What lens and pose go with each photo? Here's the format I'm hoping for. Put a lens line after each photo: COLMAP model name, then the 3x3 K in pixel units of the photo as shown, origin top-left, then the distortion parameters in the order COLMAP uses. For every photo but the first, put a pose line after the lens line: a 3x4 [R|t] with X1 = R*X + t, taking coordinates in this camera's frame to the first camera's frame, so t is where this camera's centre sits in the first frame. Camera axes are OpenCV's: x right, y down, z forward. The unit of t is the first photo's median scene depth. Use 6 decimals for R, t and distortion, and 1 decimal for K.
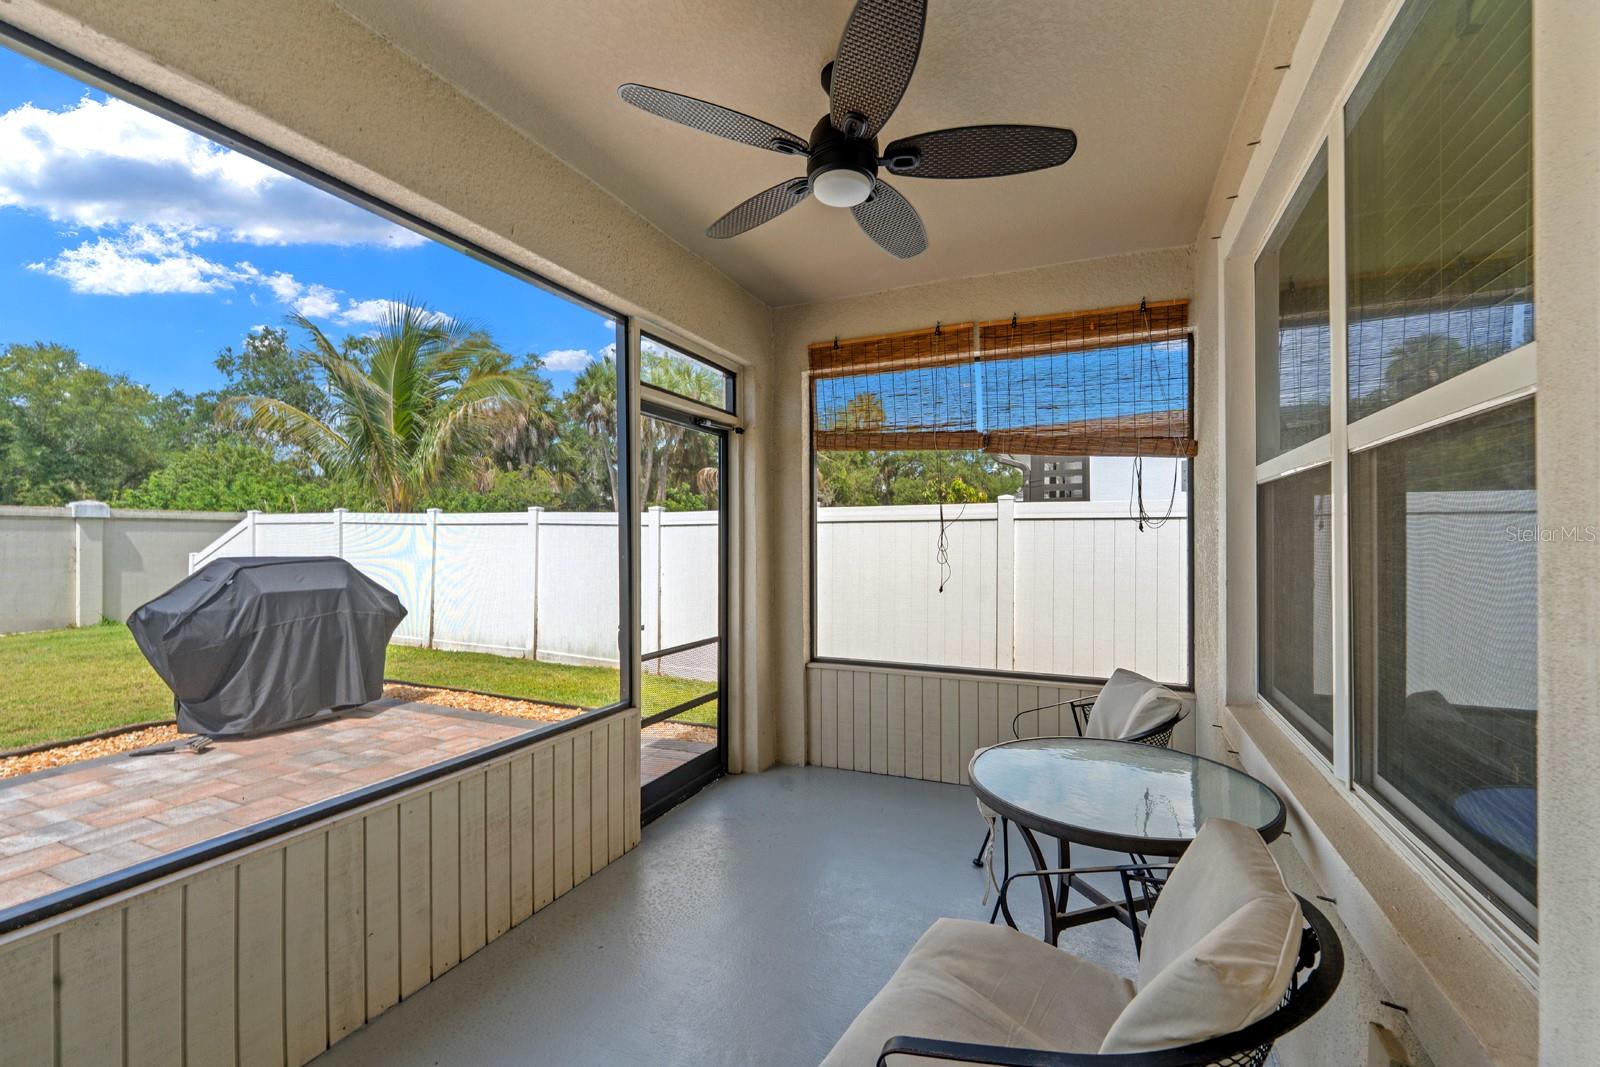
lens RADIAL K [[655.4, 0, 800.0], [0, 655.4, 533.5], [0, 0, 1]] dist [-0.000724, 0.000133]
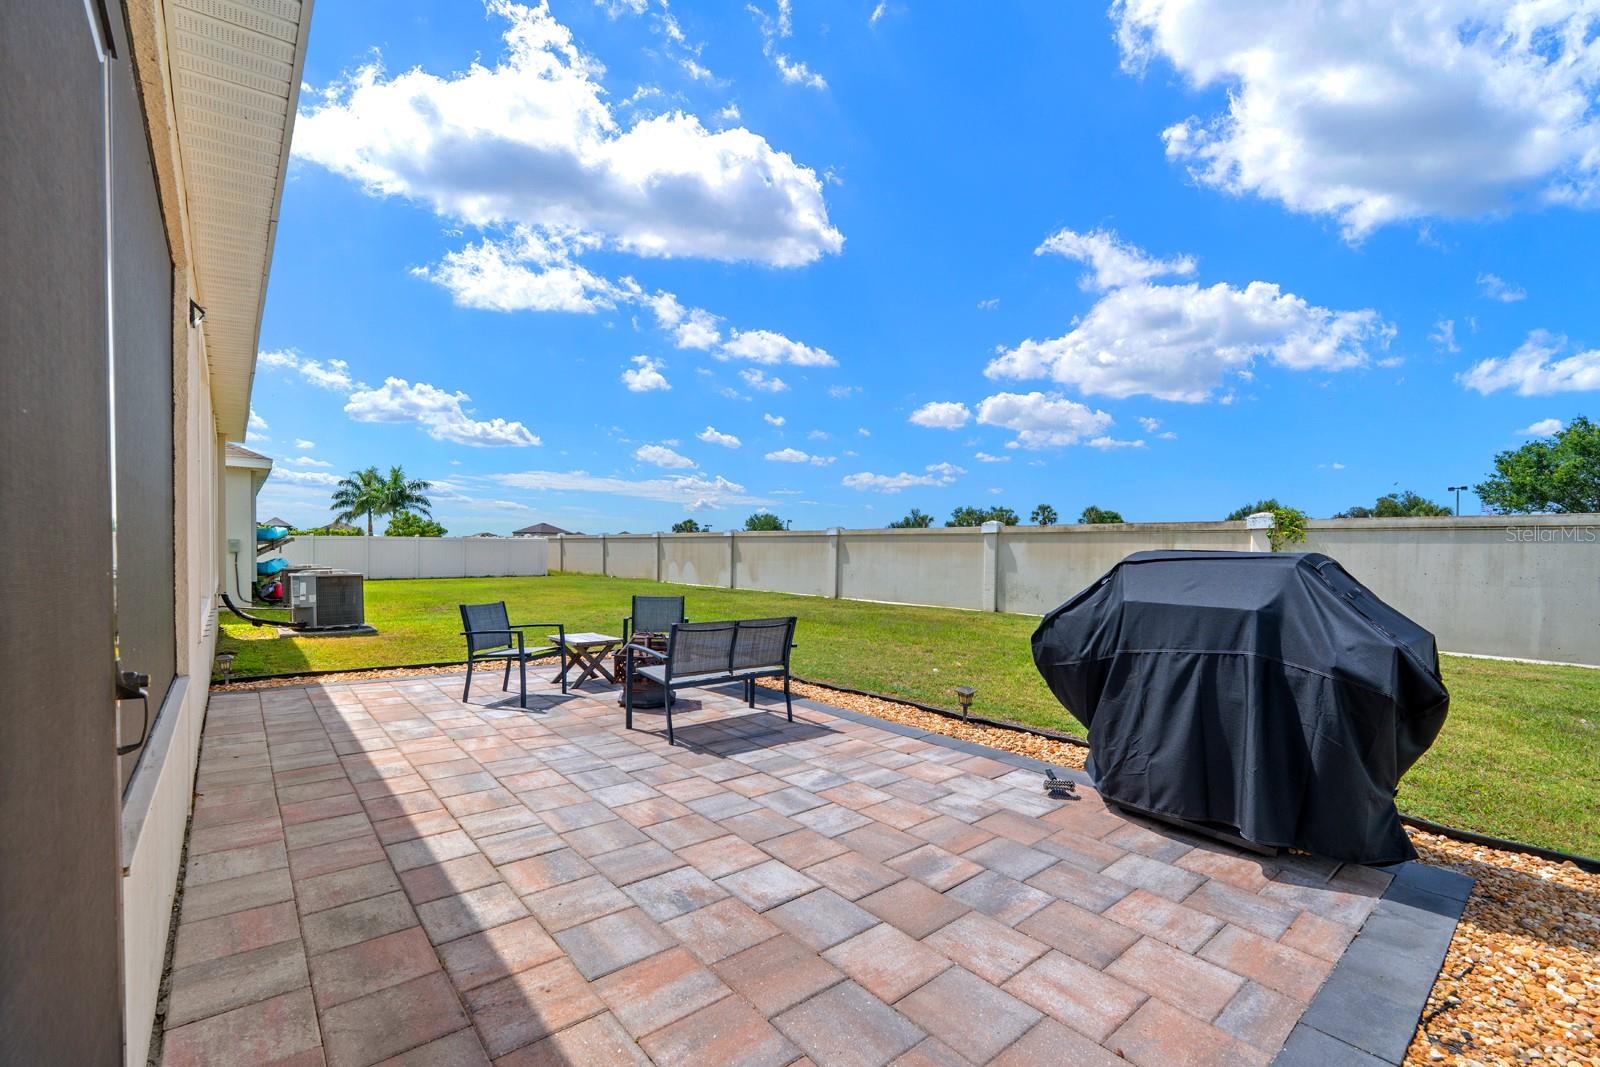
lens RADIAL K [[695.2, 0, 800.0], [0, 695.2, 533.5], [0, 0, 1]] dist [-0.000937, -0.000164]
pose [[-0.438769, -0.013029, -0.898506, -0.034002], [-0.003929, 0.999913, -0.012581, 0.034335], [0.898591, -0.001990, -0.438782, 1.077908]]
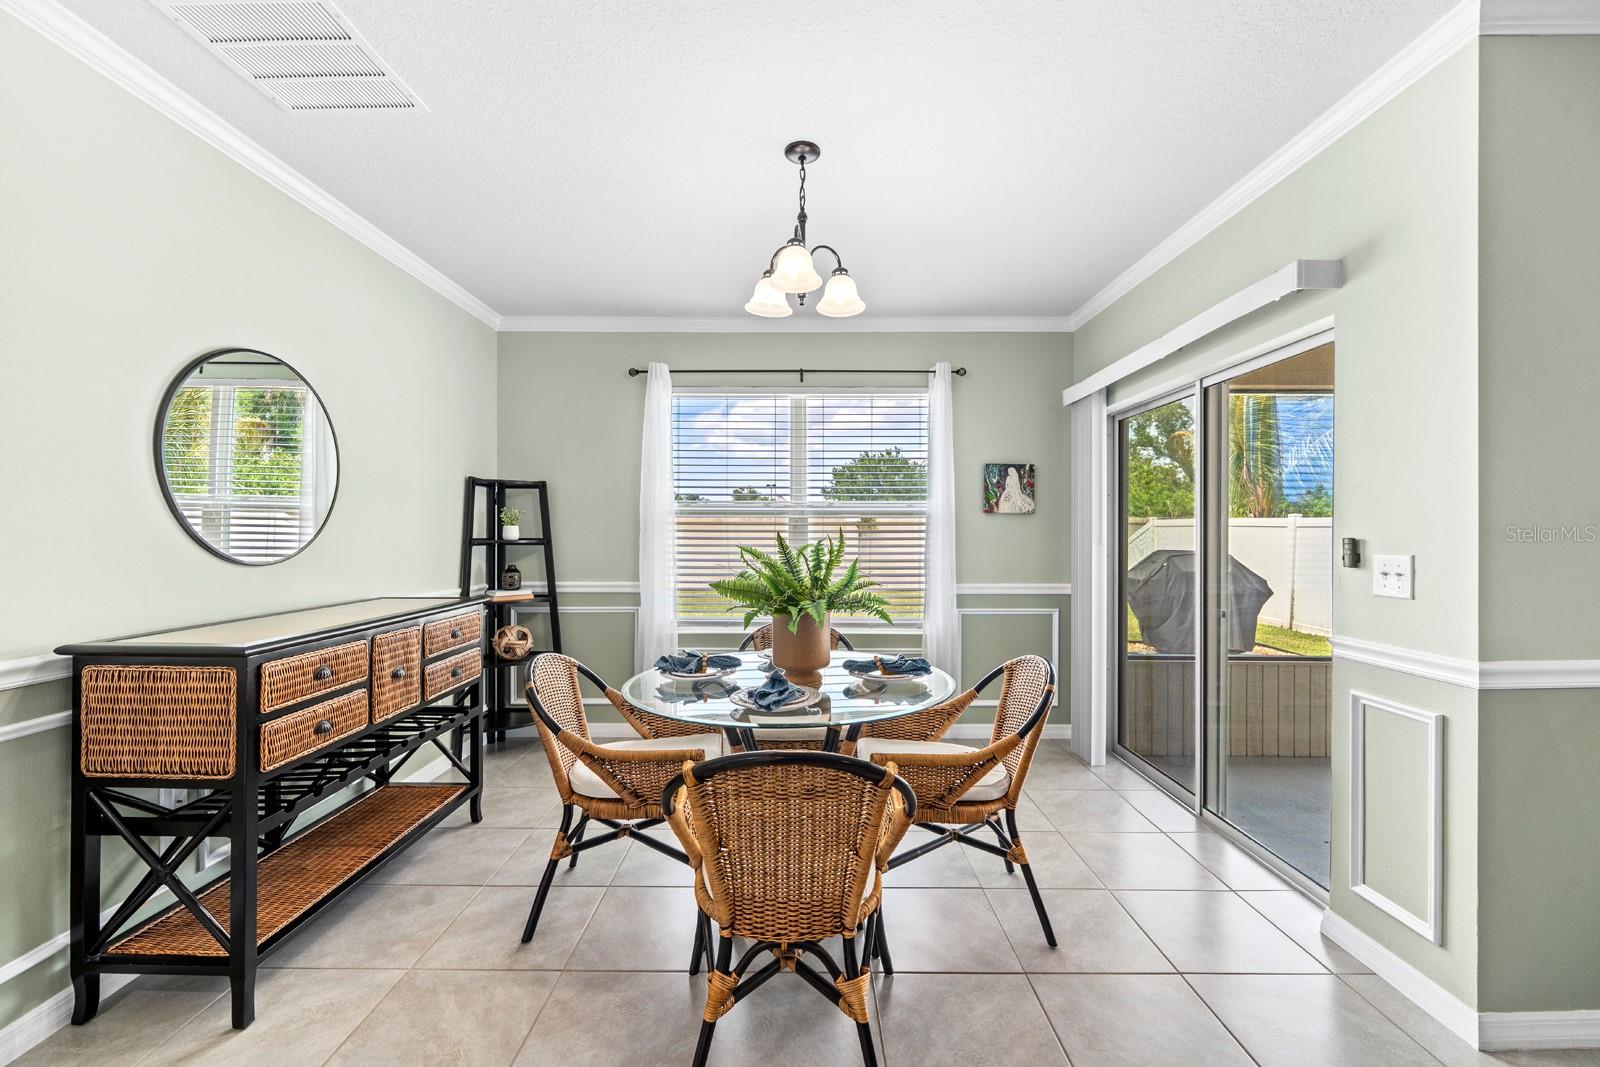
lens RADIAL K [[655.4, 0, 800.0], [0, 655.4, 533.5], [0, 0, 1]] dist [-0.000724, 0.000133]
pose [[0.404853, 0.007006, -0.914355, 0.325436], [-0.002334, 0.999975, 0.006629, -0.015088], [0.914379, -0.000549, 0.404859, -0.594485]]
